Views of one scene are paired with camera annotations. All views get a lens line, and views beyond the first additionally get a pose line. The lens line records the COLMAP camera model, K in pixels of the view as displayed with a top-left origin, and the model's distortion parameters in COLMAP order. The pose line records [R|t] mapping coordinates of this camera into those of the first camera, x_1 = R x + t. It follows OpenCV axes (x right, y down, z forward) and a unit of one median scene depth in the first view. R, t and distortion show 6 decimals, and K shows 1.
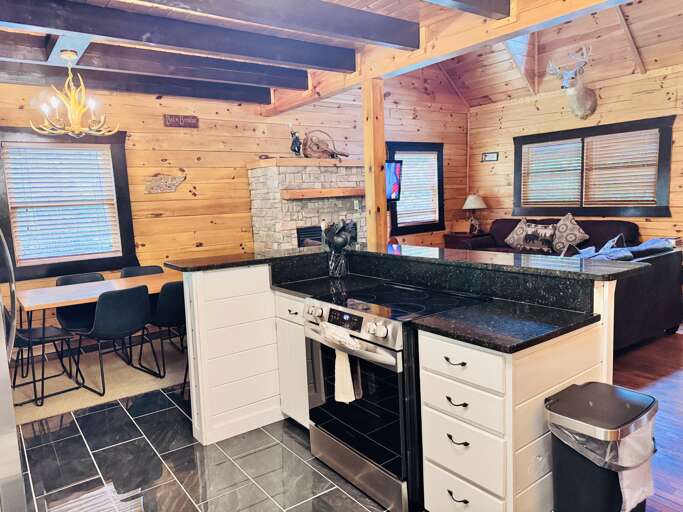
lens RADIAL K [[479.9, 0, 341.3], [0, 479.9, 255.4], [0, 0, 1]] dist [0.025230, -0.034520]
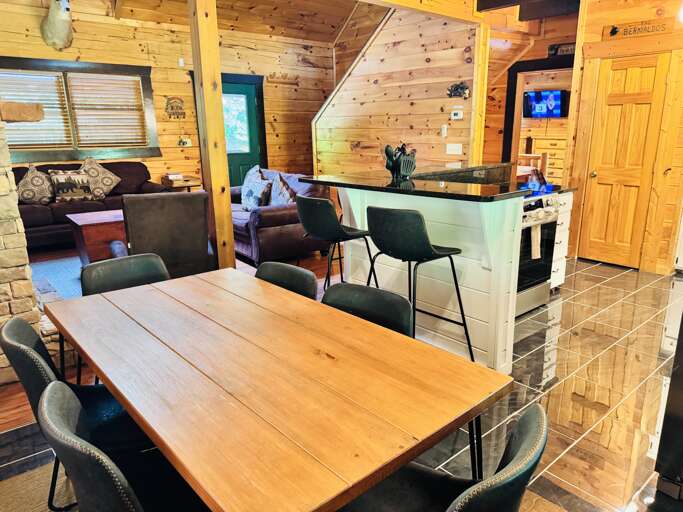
lens RADIAL K [[479.9, 0, 343.5], [0, 479.9, 255.6], [0, 0, 1]] dist [0.025230, -0.034520]
pose [[-0.069140, -0.217828, 0.973535, -0.483702], [0.132157, 0.965270, 0.225364, -0.045156], [-0.988815, 0.144241, -0.037951, 0.555785]]
